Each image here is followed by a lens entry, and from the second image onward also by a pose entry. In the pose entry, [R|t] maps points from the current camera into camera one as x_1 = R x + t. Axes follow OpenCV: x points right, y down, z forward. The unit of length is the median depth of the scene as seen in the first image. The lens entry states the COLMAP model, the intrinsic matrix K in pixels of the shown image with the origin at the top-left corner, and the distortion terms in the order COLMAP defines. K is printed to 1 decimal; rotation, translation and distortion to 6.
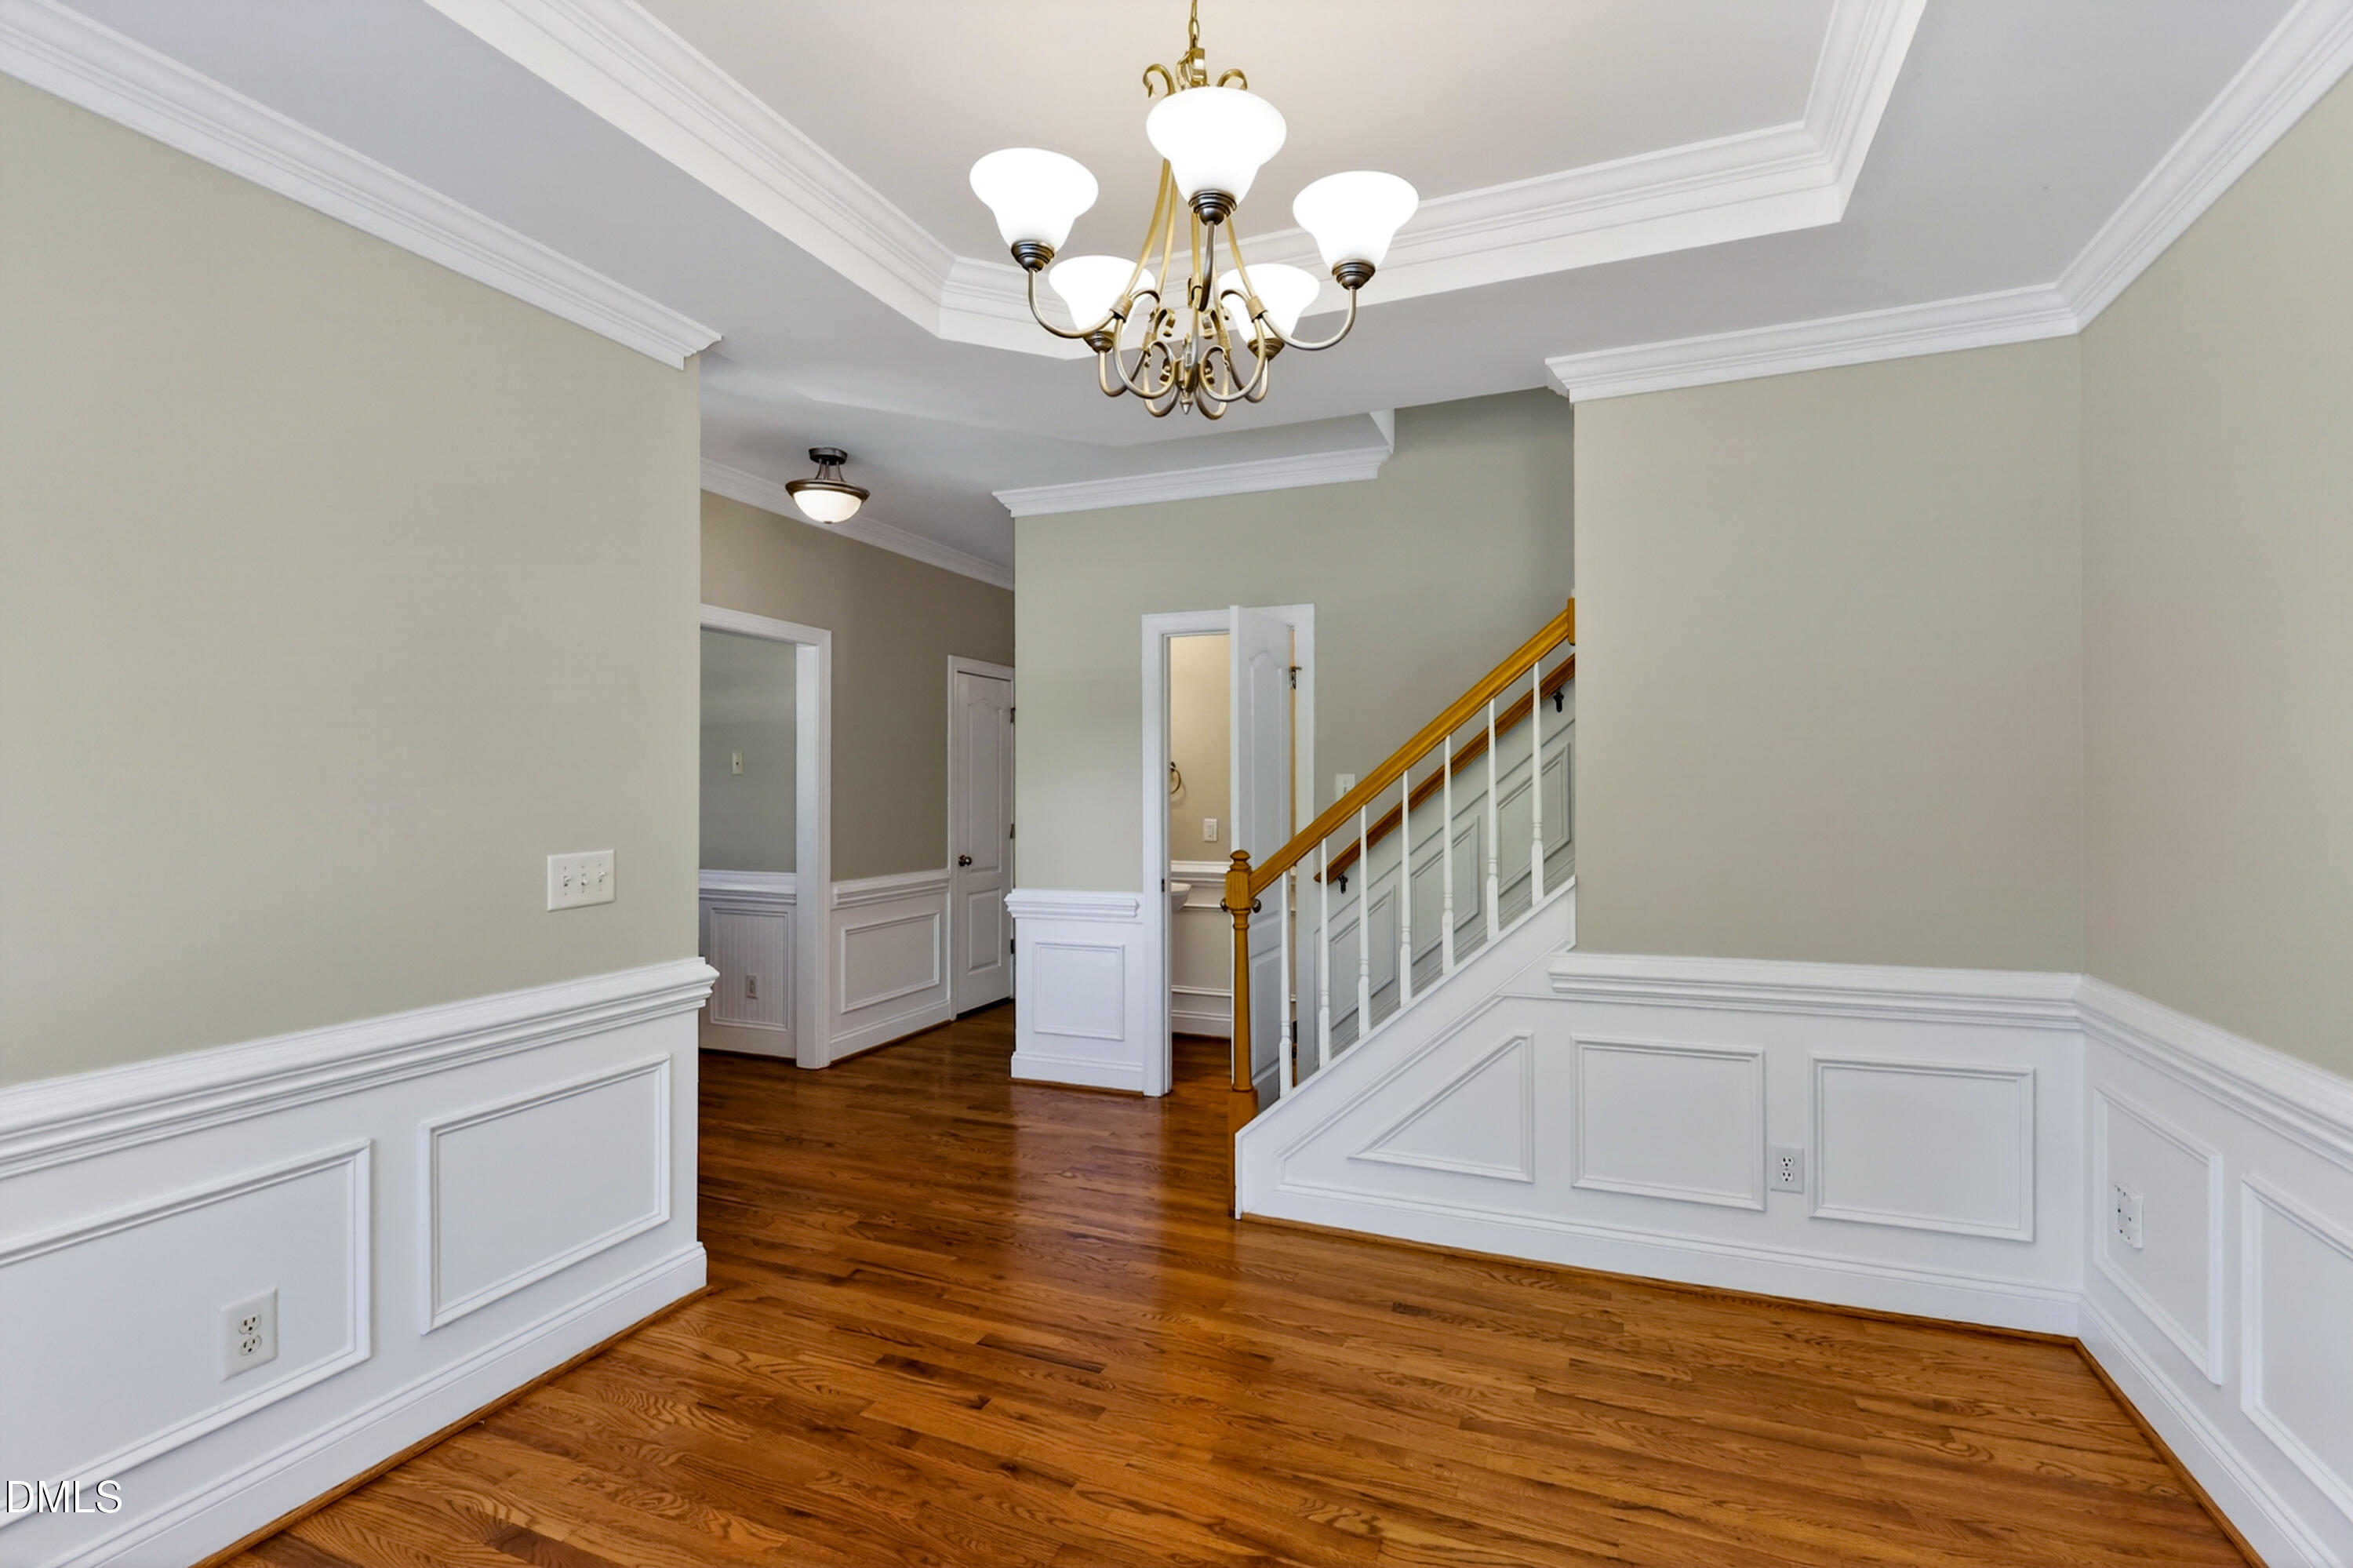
lens RADIAL K [[1082.4, 0, 1165.1], [0, 1082.4, 782.0], [0, 0, 1]] dist [0.000511, -0.000229]
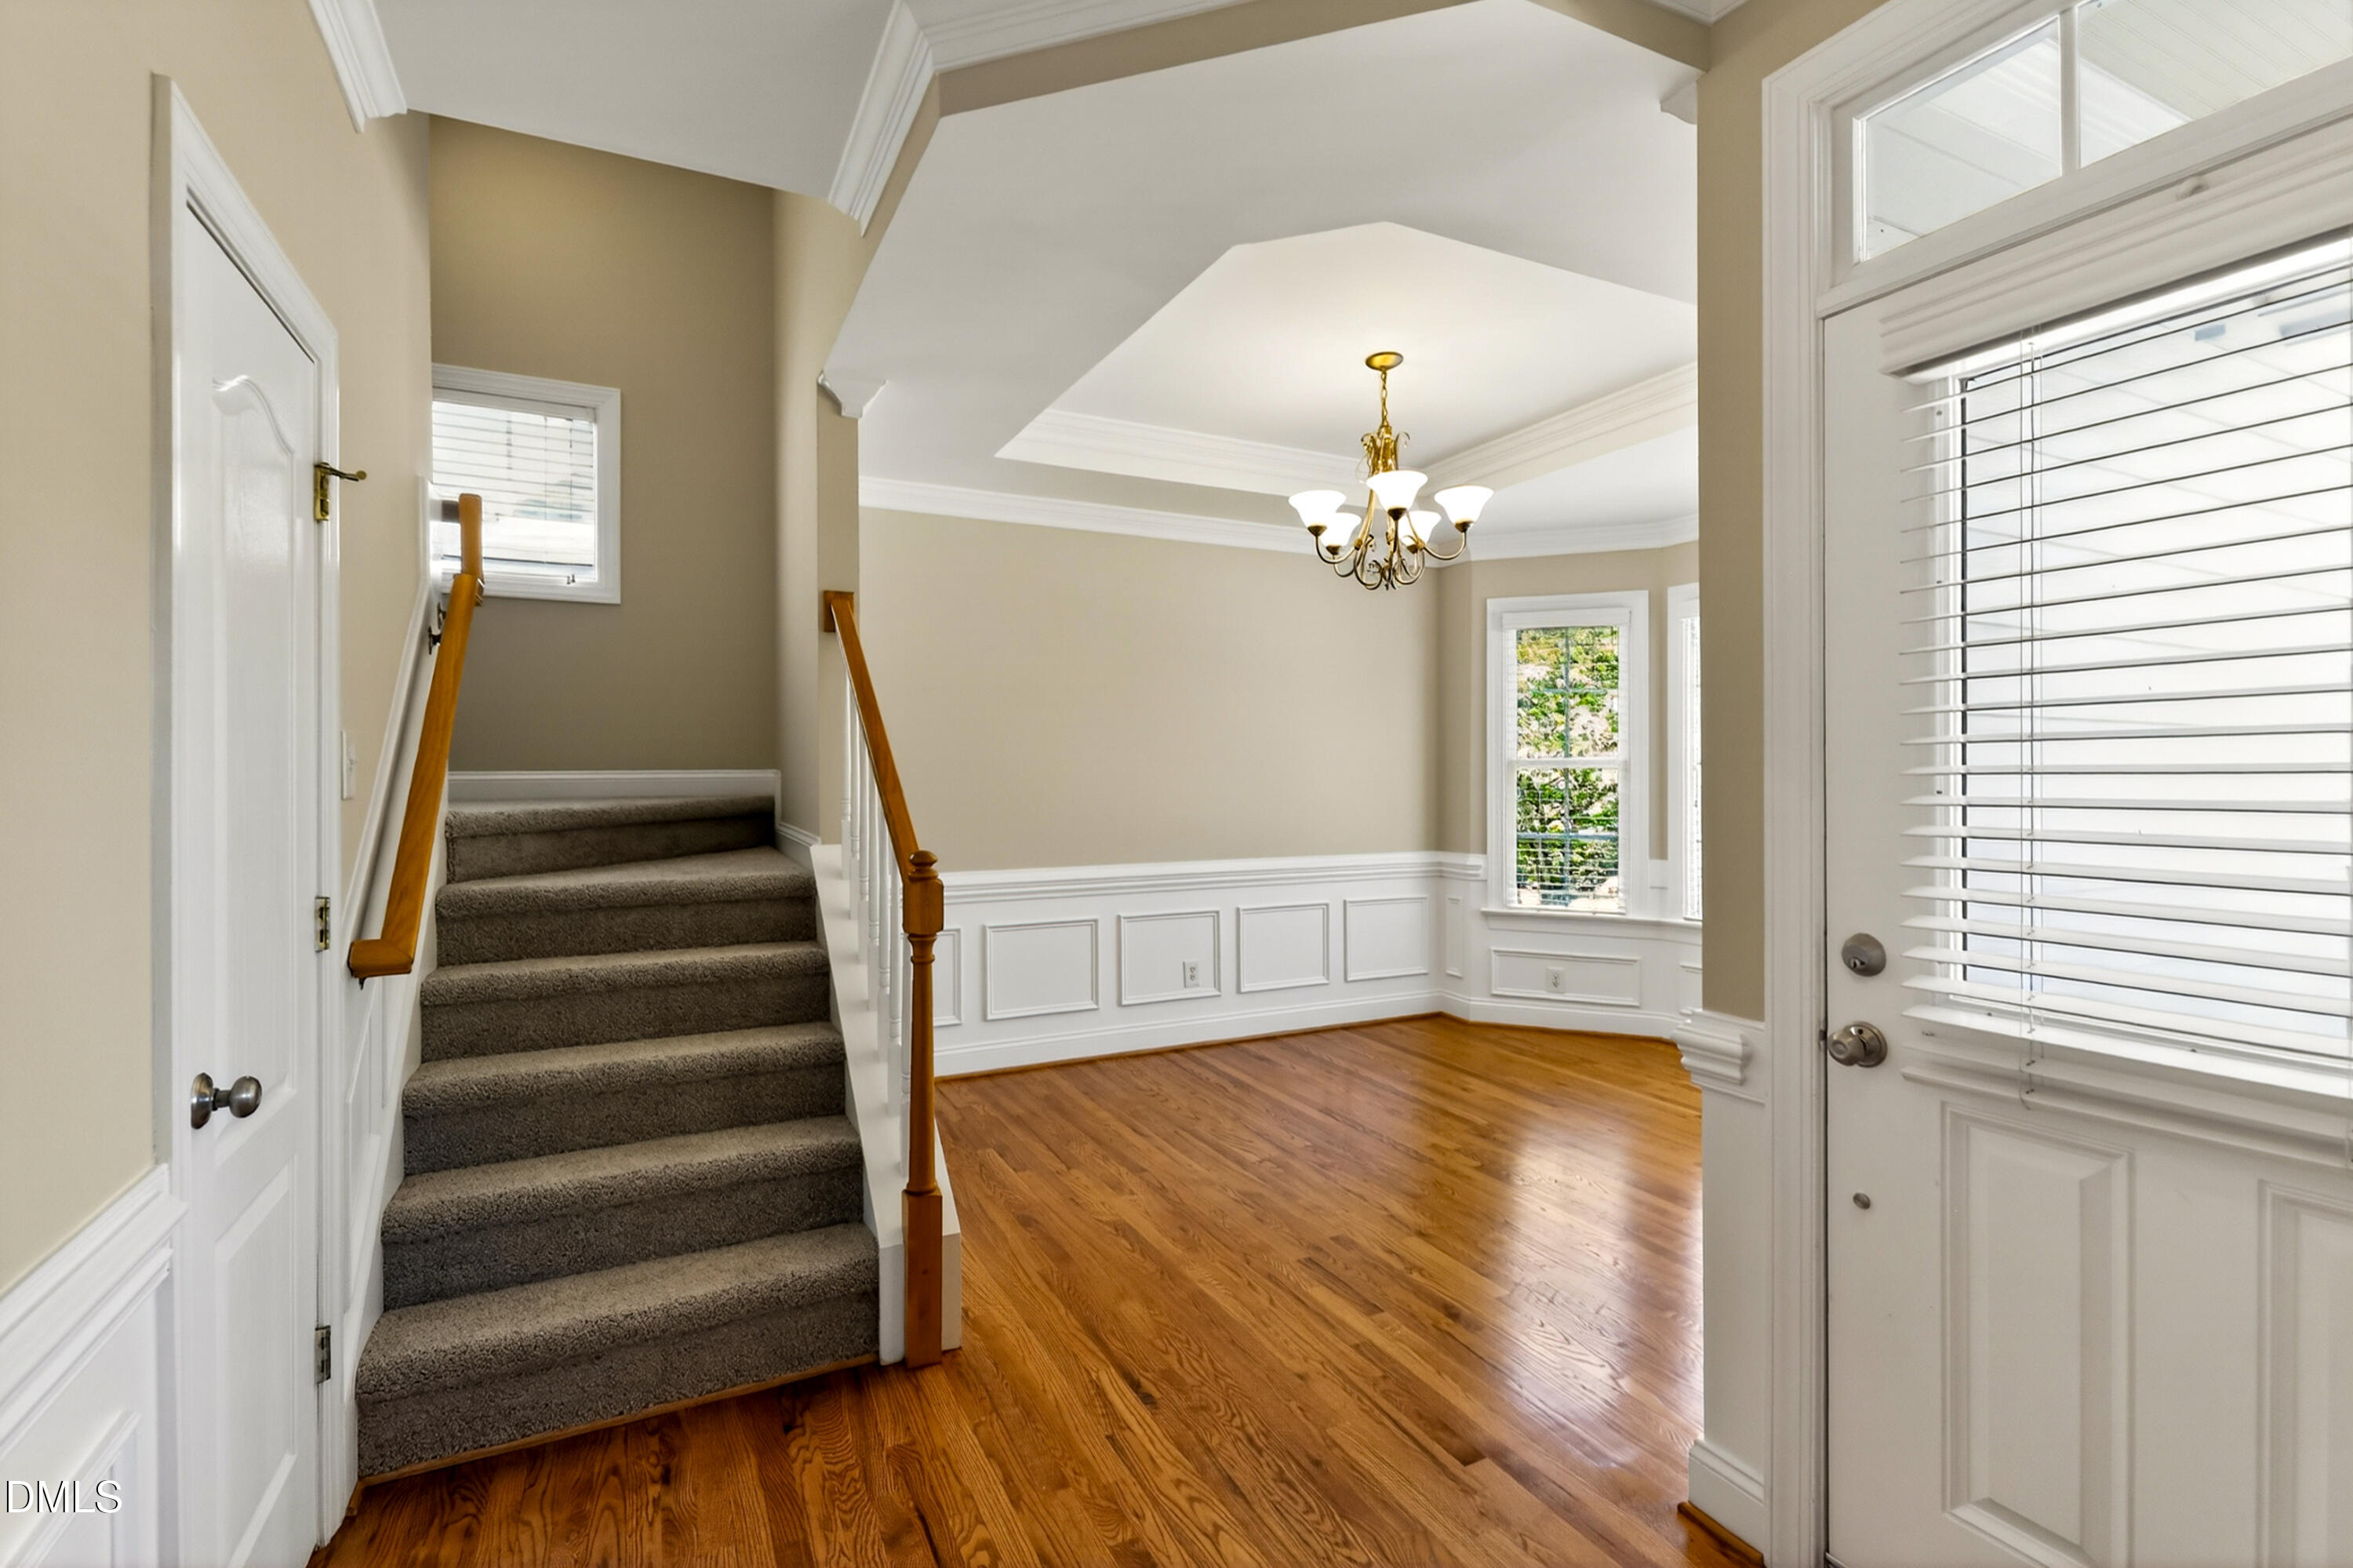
lens RADIAL K [[1082.4, 0, 1165.1], [0, 1082.4, 782.0], [0, 0, 1]] dist [0.000511, -0.000229]
pose [[-0.758822, -0.002153, 0.651295, -0.715164], [-0.000227, 0.999995, 0.003041, 0.017079], [-0.651298, 0.002160, -0.758819, 2.001069]]
